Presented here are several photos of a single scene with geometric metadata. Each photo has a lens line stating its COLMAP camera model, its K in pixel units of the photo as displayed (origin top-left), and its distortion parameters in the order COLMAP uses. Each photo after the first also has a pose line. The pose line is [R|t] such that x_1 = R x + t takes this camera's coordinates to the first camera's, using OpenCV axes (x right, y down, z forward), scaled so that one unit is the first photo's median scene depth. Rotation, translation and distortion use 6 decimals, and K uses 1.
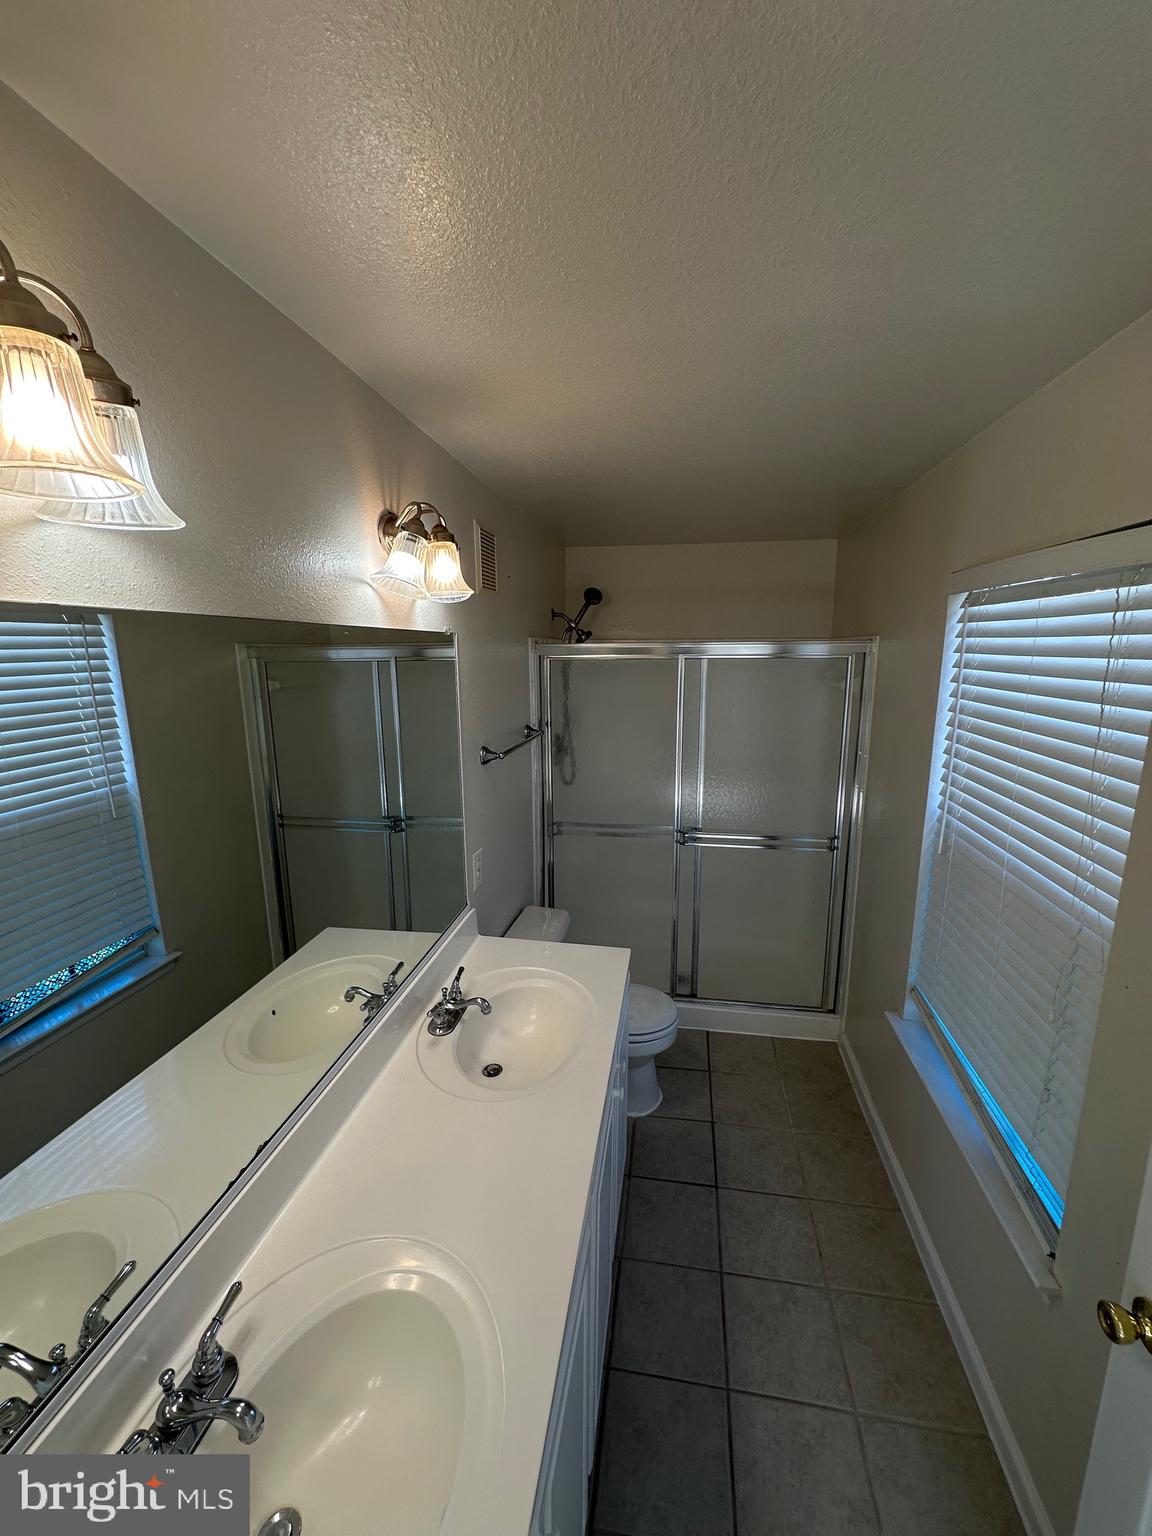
lens RADIAL K [[612.5, 0, 575.4], [0, 612.5, 769.1], [0, 0, 1]] dist [-0.004001, 0.000936]
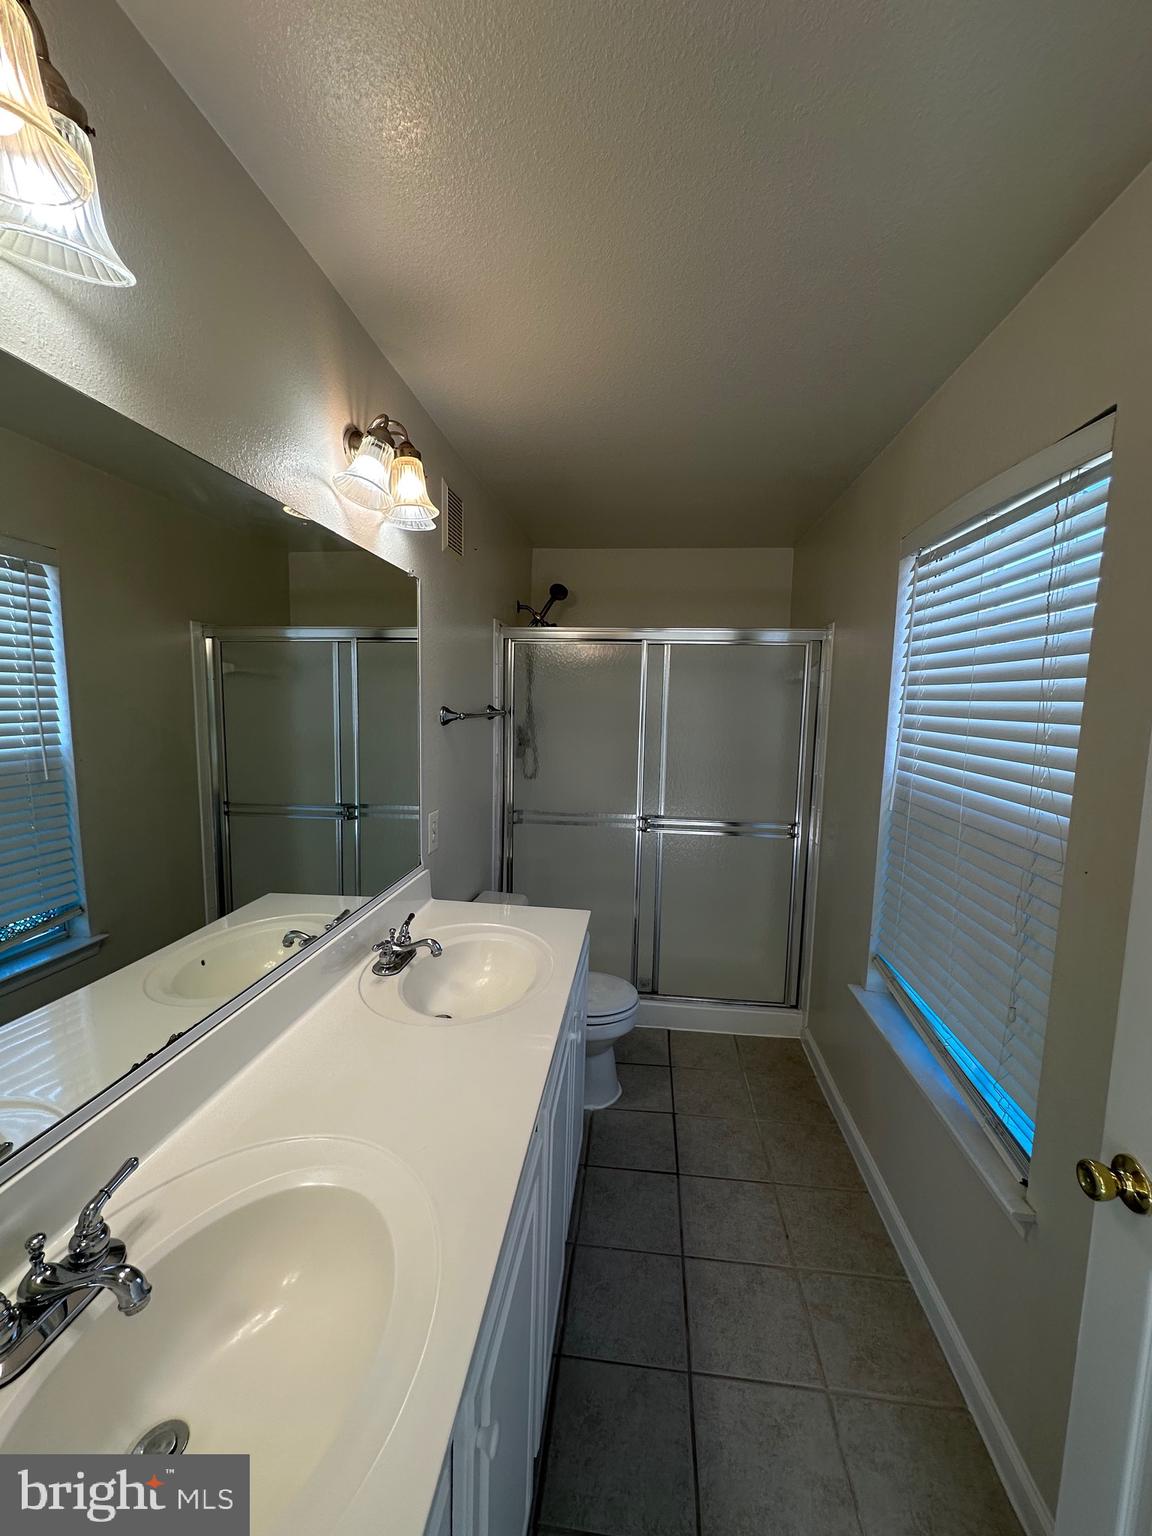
lens RADIAL K [[612.5, 0, 574.4], [0, 612.5, 766.6], [0, 0, 1]] dist [-0.004001, 0.000936]
pose [[0.998095, 0.021725, 0.057736, 0.004420], [-0.016884, 0.996402, -0.083056, 0.156461], [-0.059332, 0.081923, 0.994871, 0.023922]]
